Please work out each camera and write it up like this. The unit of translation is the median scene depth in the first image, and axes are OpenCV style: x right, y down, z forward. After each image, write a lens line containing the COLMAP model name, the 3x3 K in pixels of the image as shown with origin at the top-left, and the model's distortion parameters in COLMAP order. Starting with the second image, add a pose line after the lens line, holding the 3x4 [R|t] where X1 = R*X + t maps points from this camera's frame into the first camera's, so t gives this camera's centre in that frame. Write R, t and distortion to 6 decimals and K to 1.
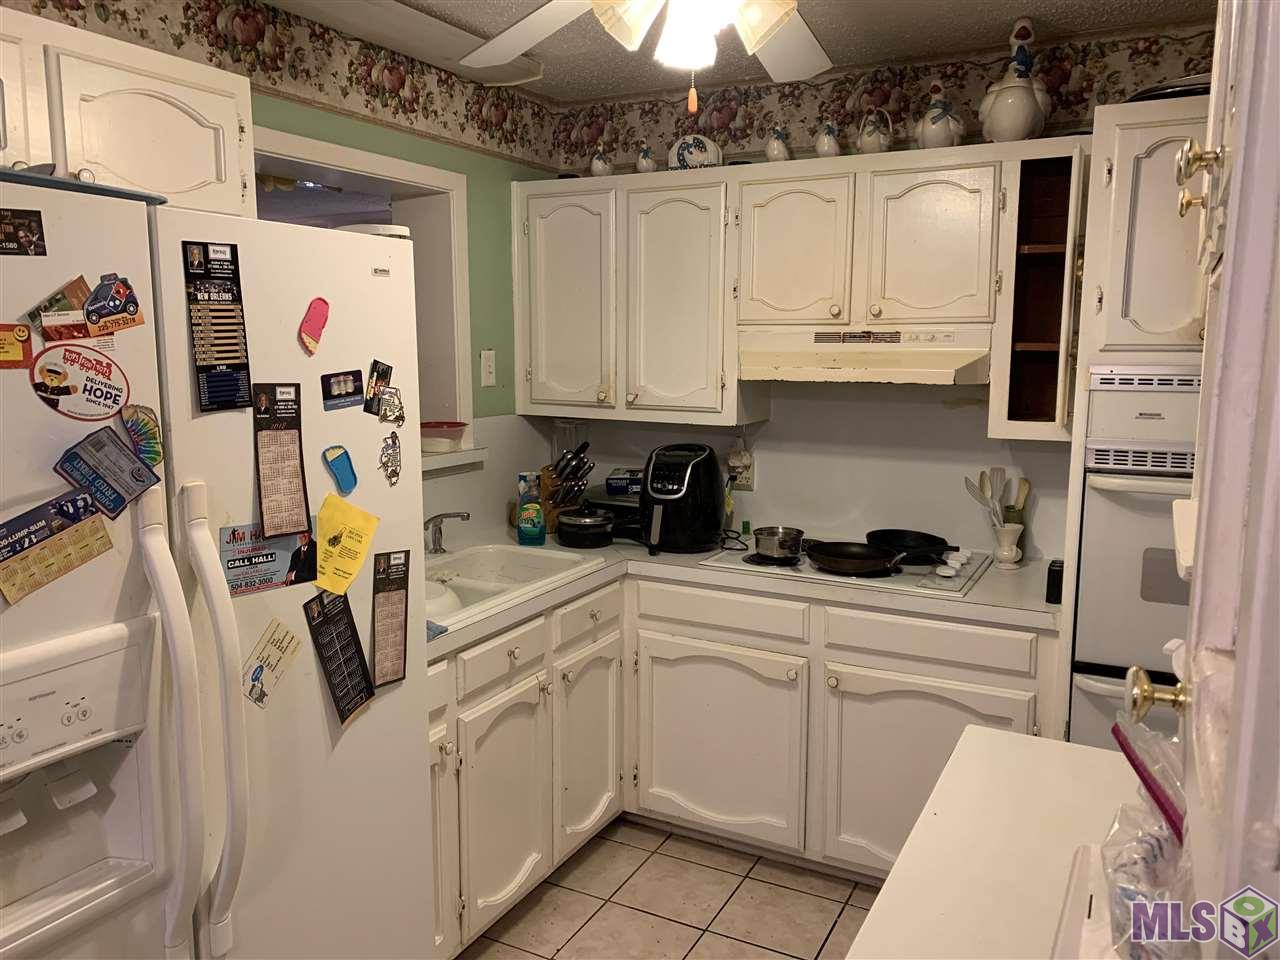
lens RADIAL K [[975.2, 0, 637.0], [0, 975.2, 479.5], [0, 0, 1]] dist [0.057014, -0.055866]
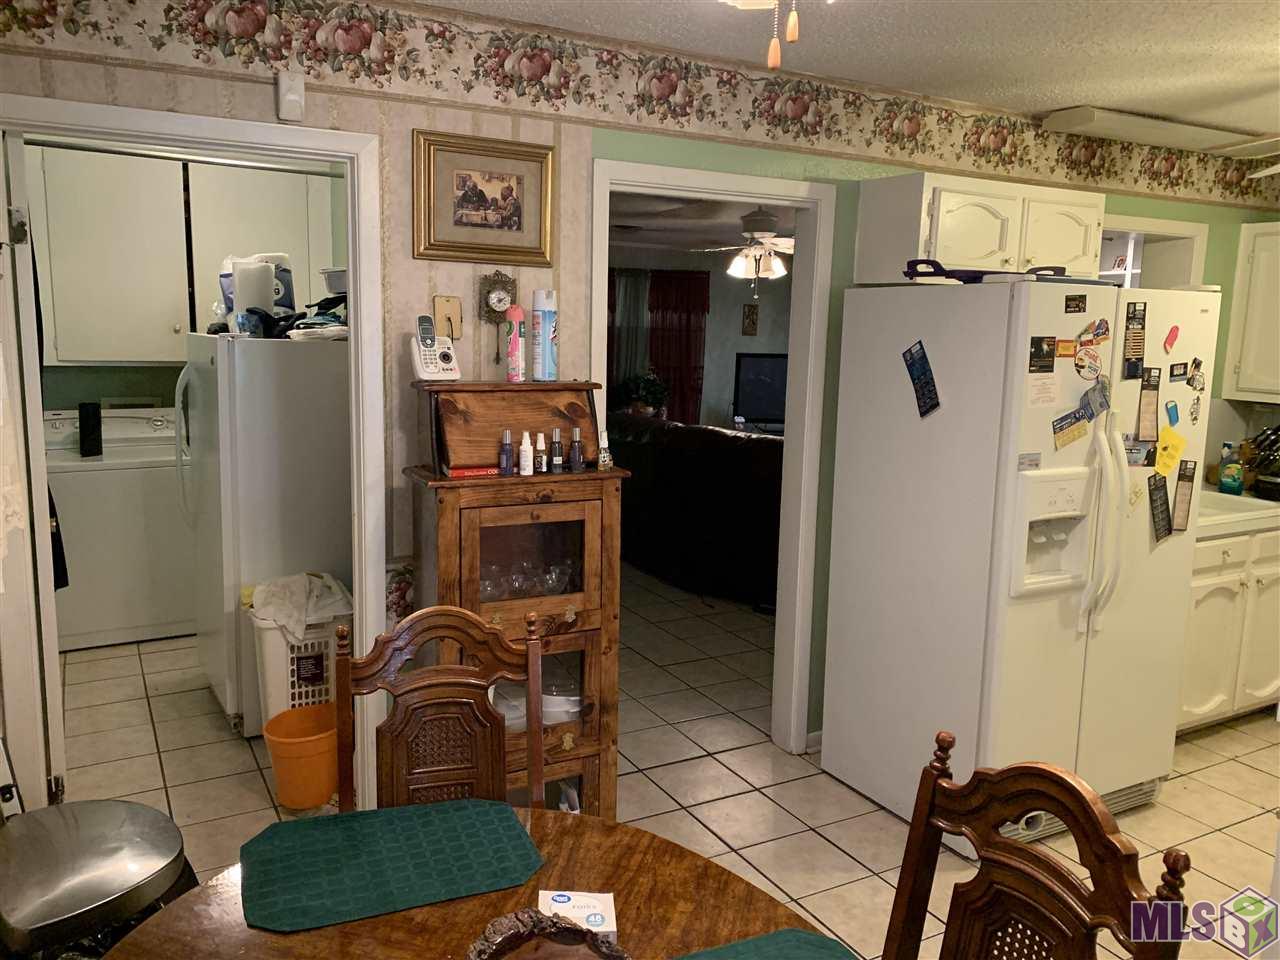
lens RADIAL K [[975.2, 0, 637.8], [0, 975.2, 470.0], [0, 0, 1]] dist [0.057014, -0.055866]
pose [[0.835582, 0.102166, -0.539782, -0.114648], [-0.100484, 0.994402, 0.032664, 0.140322], [0.540098, 0.026946, 0.841171, -1.182544]]
